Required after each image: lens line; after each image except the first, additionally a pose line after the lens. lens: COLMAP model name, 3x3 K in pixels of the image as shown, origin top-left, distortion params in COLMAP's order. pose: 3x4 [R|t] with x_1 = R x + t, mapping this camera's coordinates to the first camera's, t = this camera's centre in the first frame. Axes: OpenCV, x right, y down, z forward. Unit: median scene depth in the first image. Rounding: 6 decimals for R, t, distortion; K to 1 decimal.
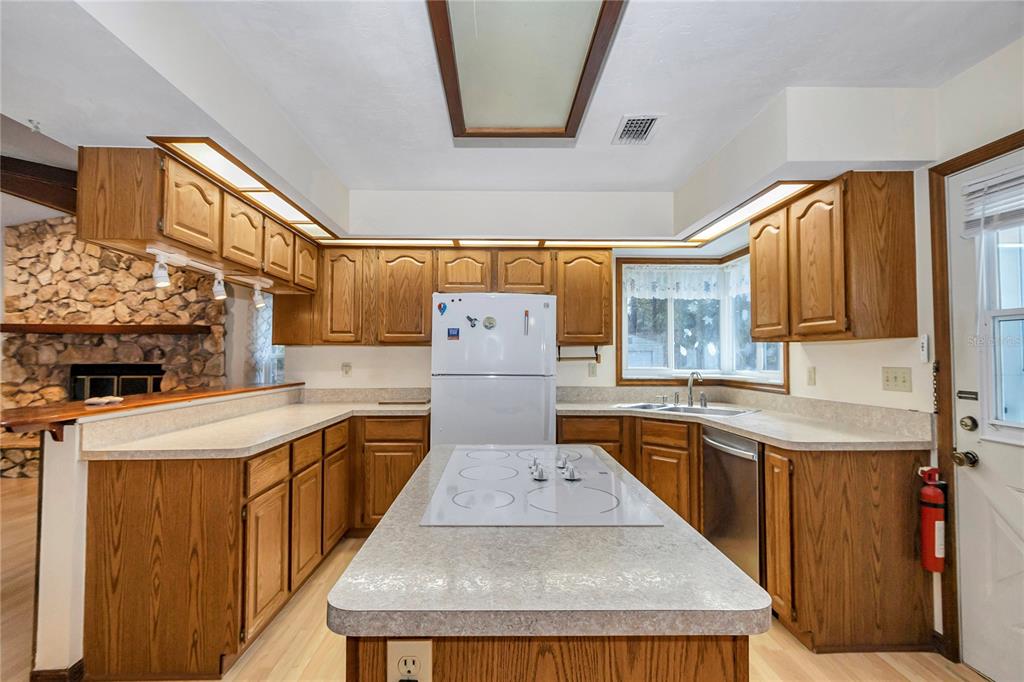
lens RADIAL K [[468.8, 0, 506.4], [0, 468.8, 342.2], [0, 0, 1]] dist [0.009462, -0.001214]
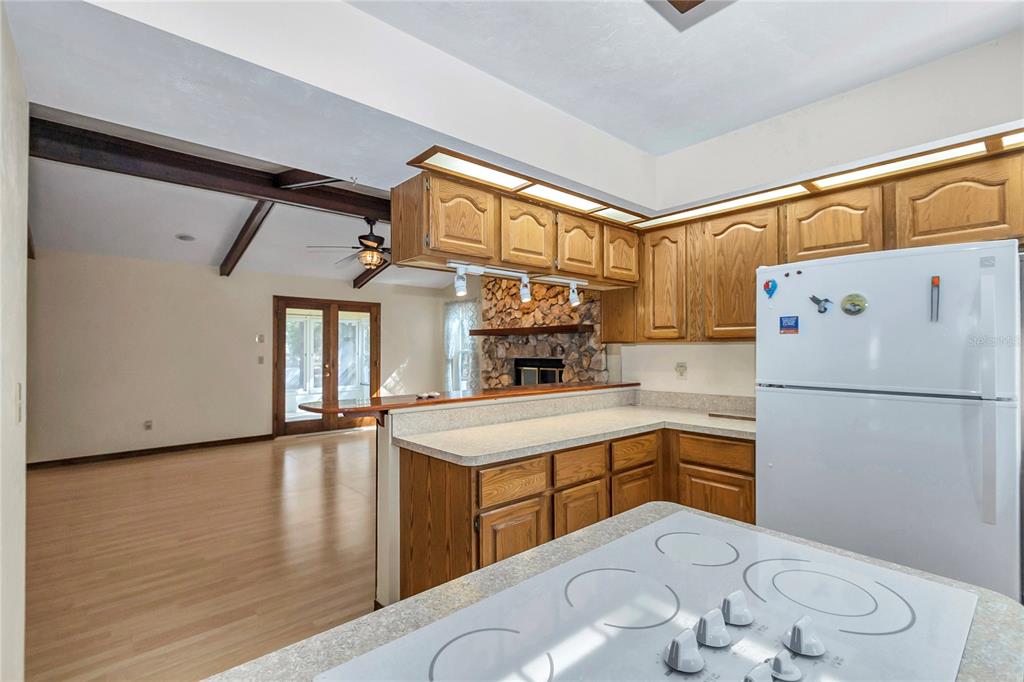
lens RADIAL K [[468.8, 0, 514.1], [0, 468.8, 344.8], [0, 0, 1]] dist [0.009462, -0.001214]
pose [[0.651910, -0.010553, -0.758223, 0.119337], [0.027414, 0.999578, 0.009658, -0.005849], [0.757801, -0.027081, 0.651924, 0.231986]]
